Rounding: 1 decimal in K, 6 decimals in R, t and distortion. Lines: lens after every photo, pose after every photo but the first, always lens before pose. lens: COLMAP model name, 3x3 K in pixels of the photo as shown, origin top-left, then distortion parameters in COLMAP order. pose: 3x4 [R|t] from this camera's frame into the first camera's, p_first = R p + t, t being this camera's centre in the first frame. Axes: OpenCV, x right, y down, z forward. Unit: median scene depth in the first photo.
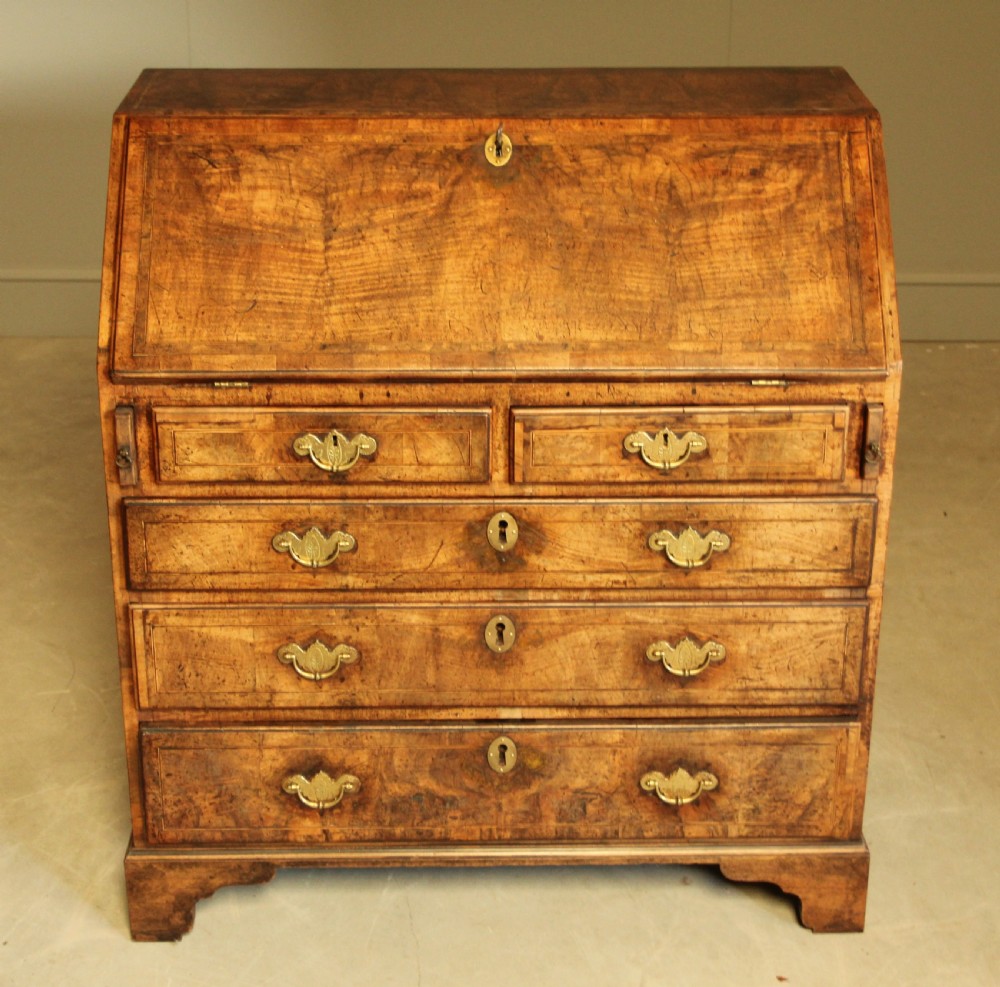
lens RADIAL K [[2043.6, 0, 474.4], [0, 2043.6, 477.5], [0, 0, 1]] dist [-0.029561, 0.000000]
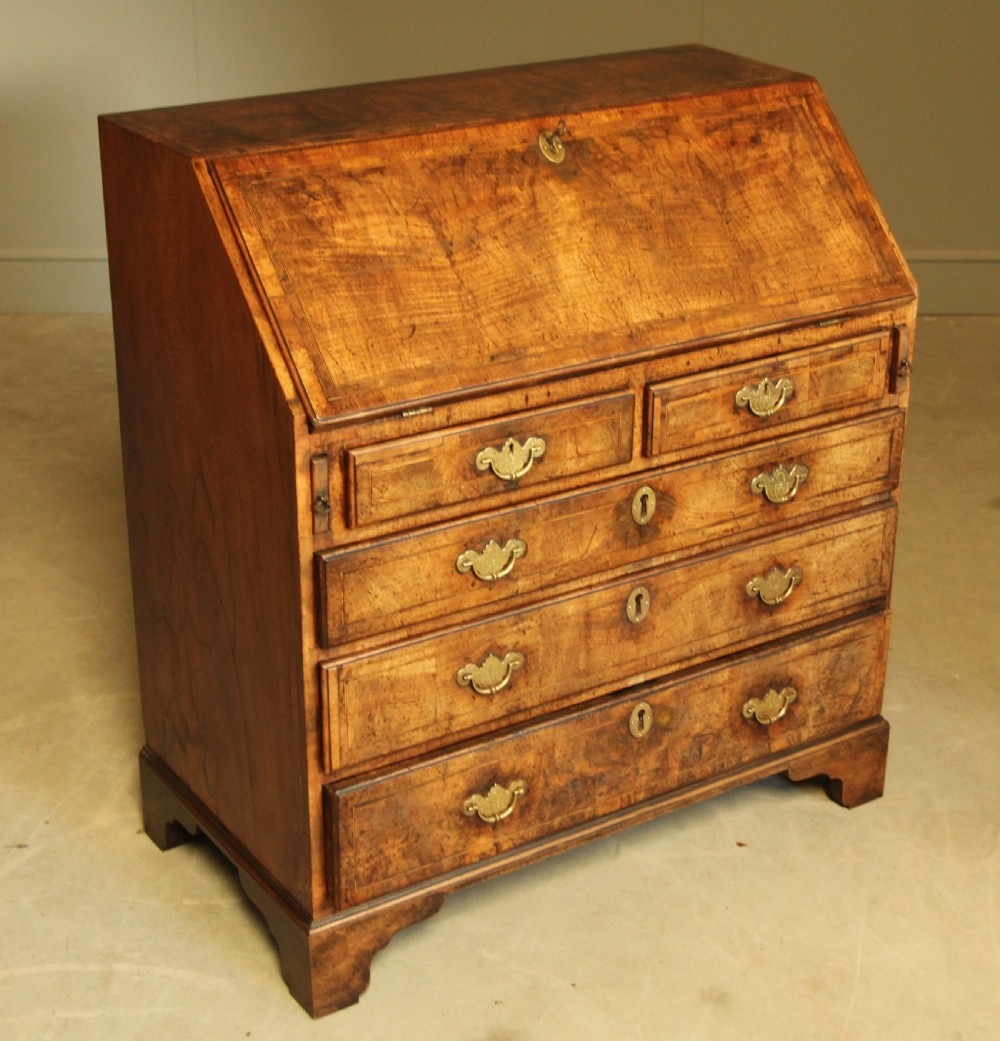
lens RADIAL K [[2007.2, 0, 541.2], [0, 2007.2, 502.9], [0, 0, 1]] dist [-0.054106, 0.000000]
pose [[0.834046, -0.208191, 0.510905, -0.549032], [0.206917, 0.976509, 0.060132, -0.046908], [-0.511422, 0.055563, 0.857531, 0.142623]]
